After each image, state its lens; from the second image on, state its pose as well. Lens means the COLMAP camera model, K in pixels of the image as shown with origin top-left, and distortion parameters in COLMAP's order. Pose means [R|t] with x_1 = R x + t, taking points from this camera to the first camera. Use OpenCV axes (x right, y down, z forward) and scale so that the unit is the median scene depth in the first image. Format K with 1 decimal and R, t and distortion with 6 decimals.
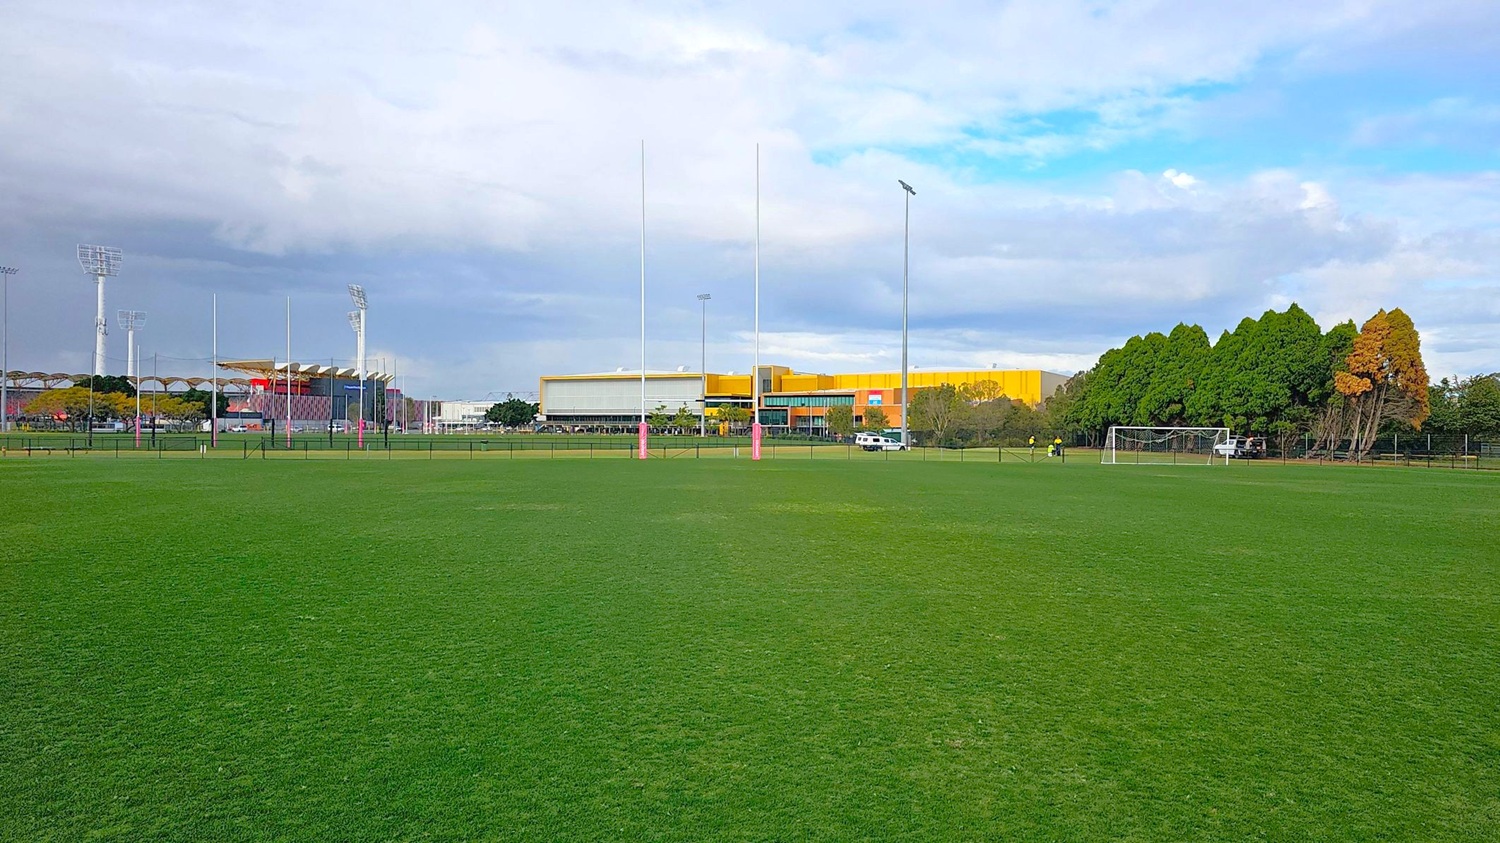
lens RADIAL K [[608.5, 0, 750.0], [0, 608.5, 421.5], [0, 0, 1]] dist [0.000164, -0.004491]
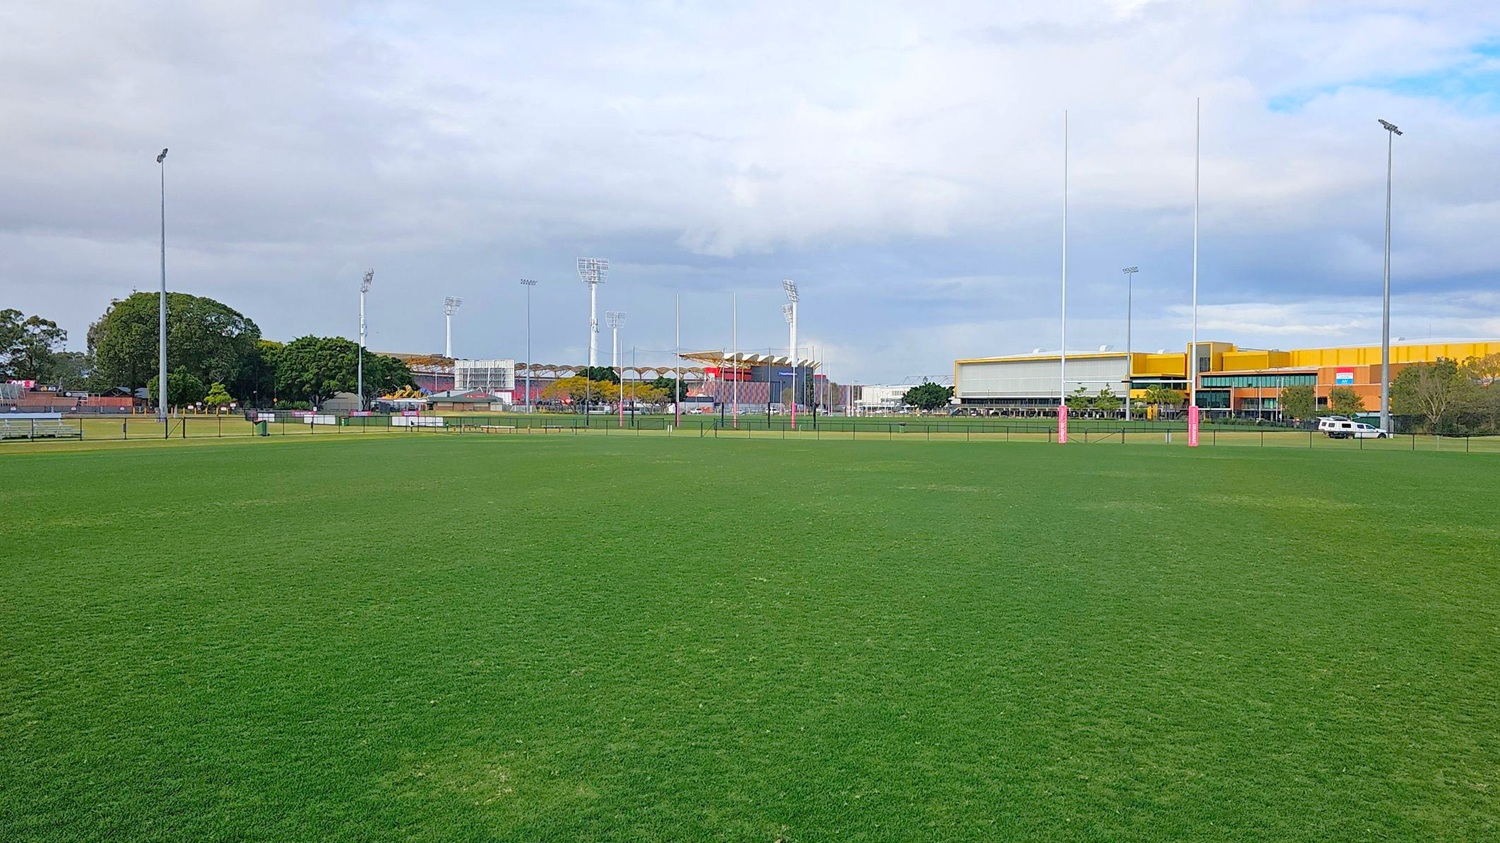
lens RADIAL K [[608.5, 0, 750.0], [0, 608.5, 421.5], [0, 0, 1]] dist [0.000164, -0.004491]
pose [[0.960016, 0.004529, -0.279908, -0.406393], [0.000200, 0.999858, 0.016867, 0.011572], [0.279944, -0.016249, 0.959879, -0.069158]]
